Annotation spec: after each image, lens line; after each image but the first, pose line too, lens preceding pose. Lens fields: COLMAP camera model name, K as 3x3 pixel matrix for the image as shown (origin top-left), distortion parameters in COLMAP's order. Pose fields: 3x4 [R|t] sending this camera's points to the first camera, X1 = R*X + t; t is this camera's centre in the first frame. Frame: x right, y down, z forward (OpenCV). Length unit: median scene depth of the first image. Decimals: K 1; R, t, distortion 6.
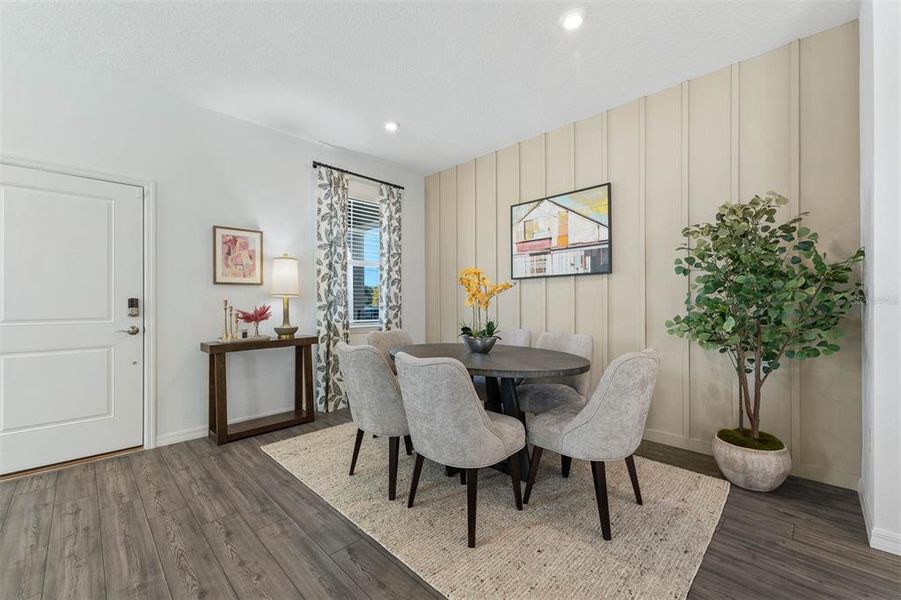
lens RADIAL K [[366.8, 0, 443.8], [0, 366.8, 303.8], [0, 0, 1]] dist [-0.004669, 0.001889]
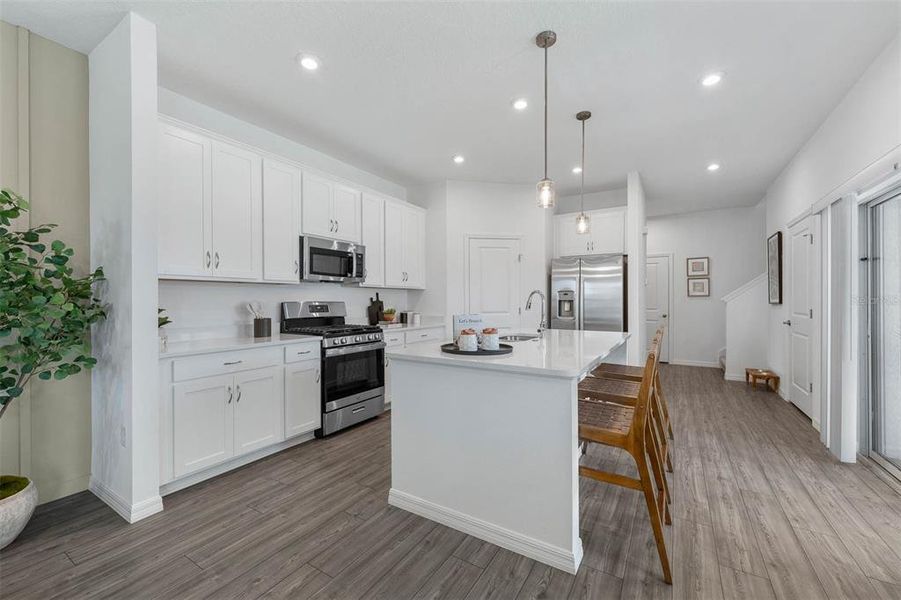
lens RADIAL K [[366.8, 0, 451.4], [0, 366.8, 301.5], [0, 0, 1]] dist [-0.004669, 0.001889]
pose [[-0.241823, 0.000666, 0.970320, -0.125682], [0.007123, 0.999974, 0.001089, -0.027086], [-0.970294, 0.007175, -0.241821, 0.144729]]
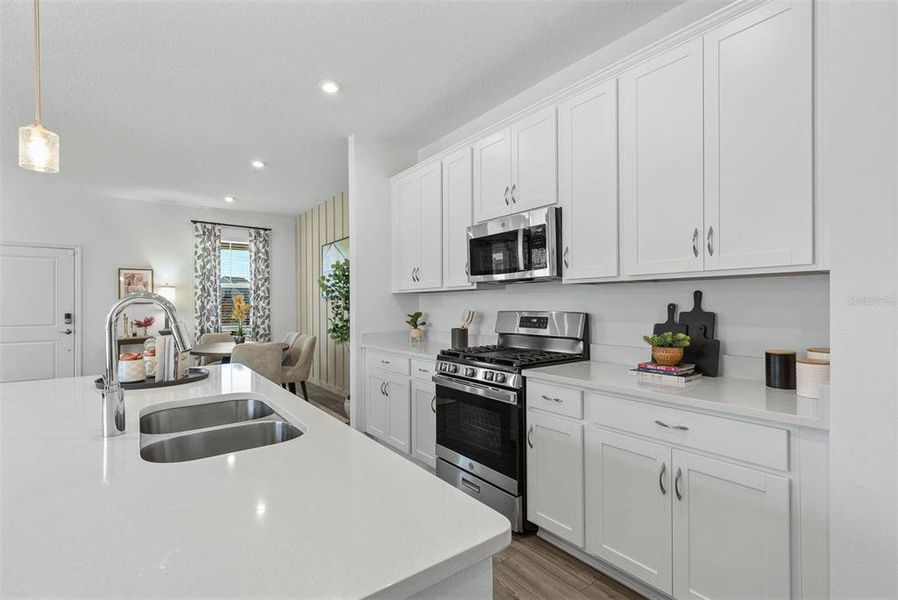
lens RADIAL K [[409.4, 0, 442.6], [0, 409.4, 303.8], [0, 0, 1]] dist [-0.000112, 0.000557]
pose [[0.990244, -0.003187, -0.139305, 1.026913], [0.002613, 0.999987, -0.004302, -0.040449], [0.139317, 0.003896, 0.990240, -0.592703]]
